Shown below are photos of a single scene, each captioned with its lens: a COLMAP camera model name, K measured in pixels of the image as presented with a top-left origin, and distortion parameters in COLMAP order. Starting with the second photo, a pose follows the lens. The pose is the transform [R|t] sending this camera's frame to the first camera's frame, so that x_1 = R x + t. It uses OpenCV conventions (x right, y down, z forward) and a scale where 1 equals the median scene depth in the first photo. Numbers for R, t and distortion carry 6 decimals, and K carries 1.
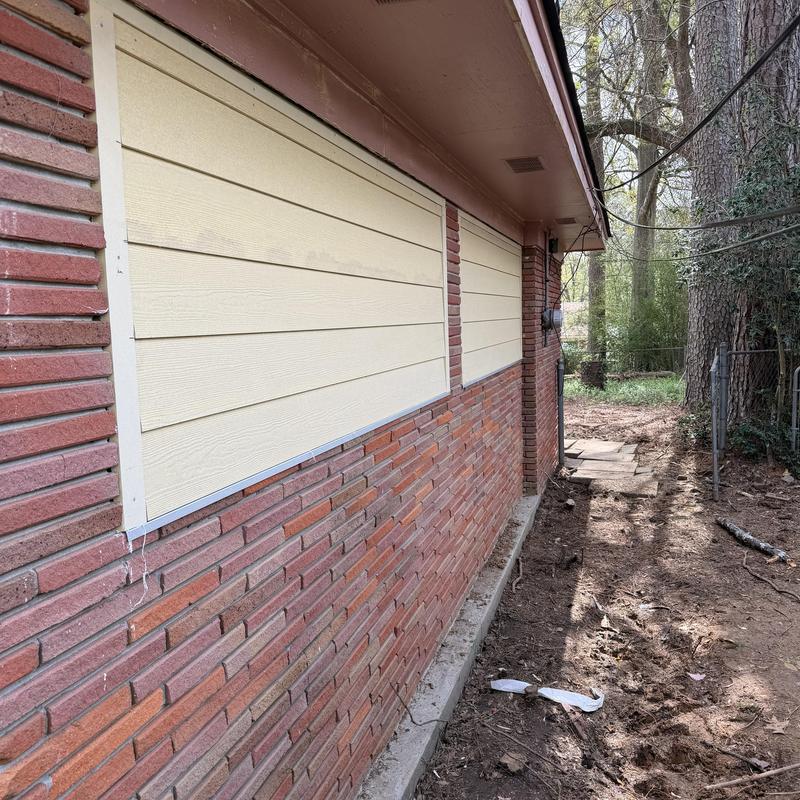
lens RADIAL K [[761.3, 0, 400.0], [0, 761.3, 400.0], [0, 0, 1]] dist [0.018906, -0.004507]
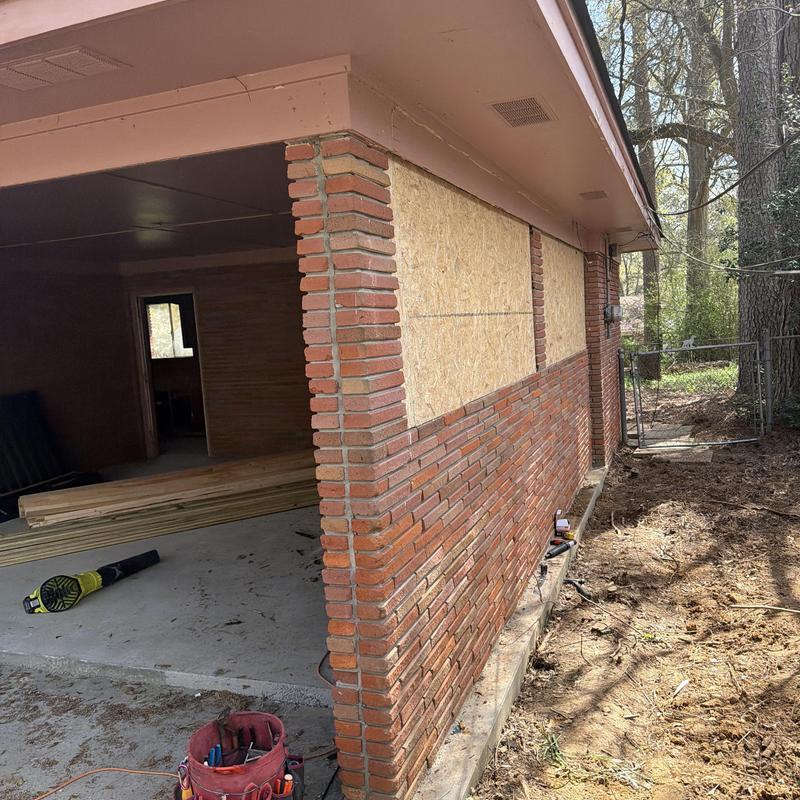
lens RADIAL K [[744.9, 0, 400.0], [0, 744.9, 400.0], [0, 0, 1]] dist [-0.003431, -0.002467]
pose [[0.996590, -0.029360, -0.077117, -0.039187], [0.029425, 0.999567, -0.000287, 0.014721], [0.077092, -0.001983, 0.997022, -0.149972]]
